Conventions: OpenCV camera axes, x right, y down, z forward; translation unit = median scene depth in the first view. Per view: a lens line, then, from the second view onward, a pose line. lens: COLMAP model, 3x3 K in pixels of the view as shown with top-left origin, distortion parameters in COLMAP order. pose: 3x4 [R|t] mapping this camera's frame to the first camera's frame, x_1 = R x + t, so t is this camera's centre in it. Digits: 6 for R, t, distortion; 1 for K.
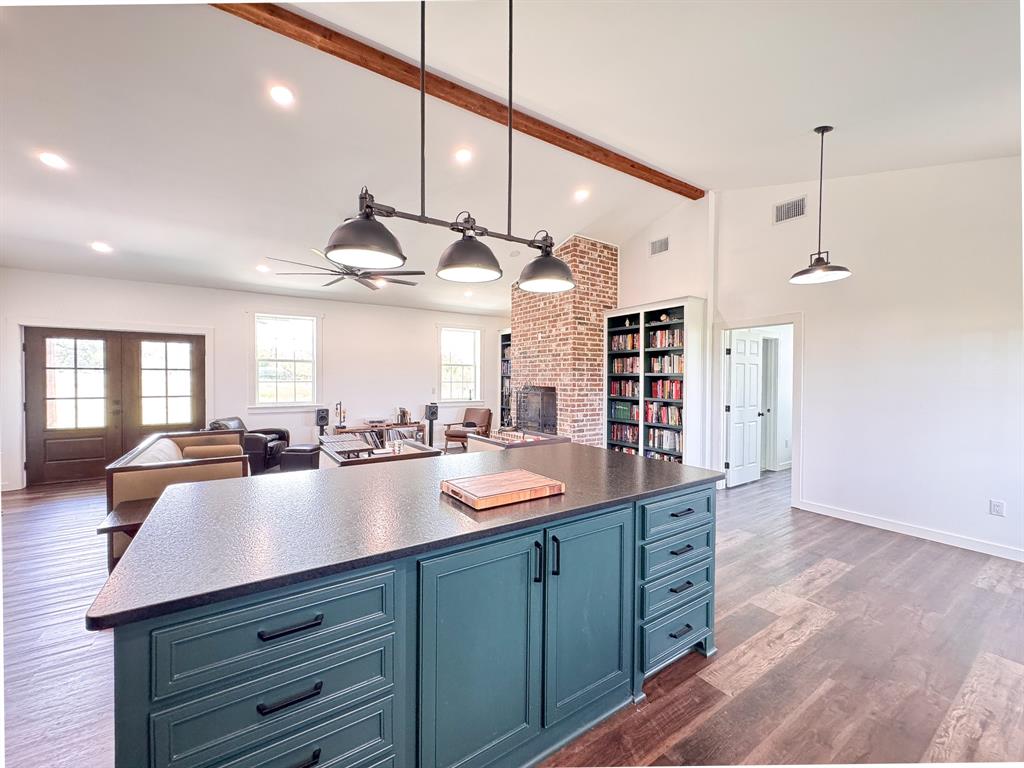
lens RADIAL K [[411.1, 0, 512.0], [0, 411.1, 384.0], [0, 0, 1]] dist [0.001027, 0.000128]
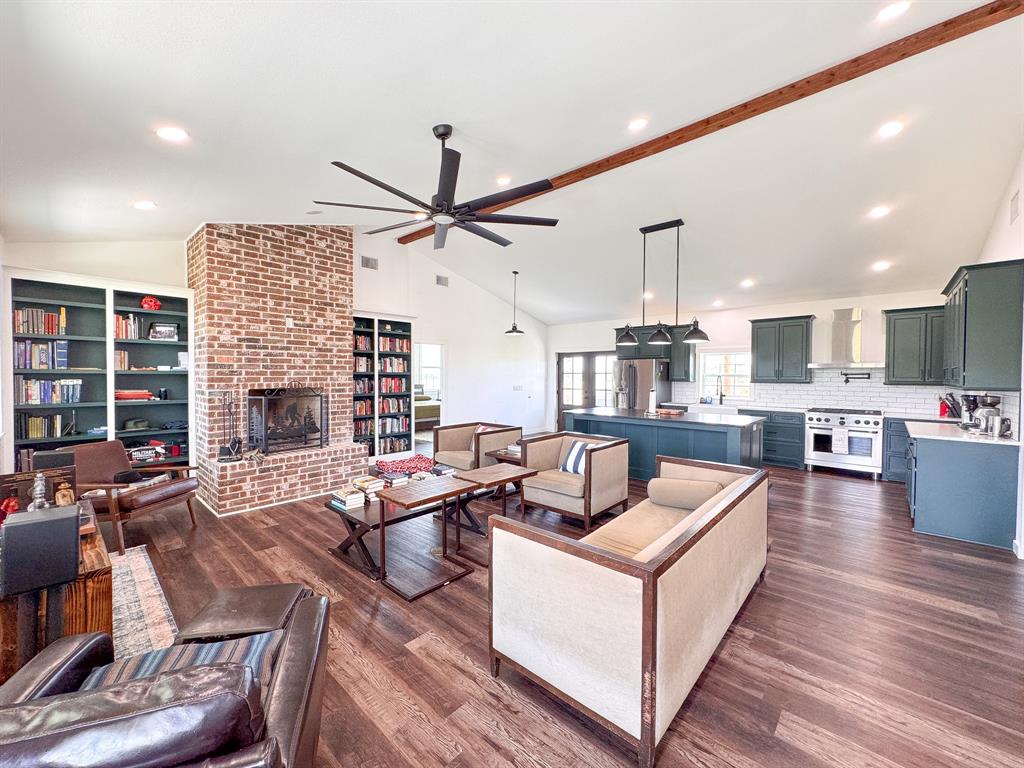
lens RADIAL K [[411.1, 0, 512.0], [0, 411.1, 384.0], [0, 0, 1]] dist [0.001027, 0.000128]
pose [[-0.243852, -0.026970, 0.969437, -0.847716], [0.008577, 0.999514, 0.029964, -0.023362], [-0.969774, 0.015622, -0.243502, 0.868179]]
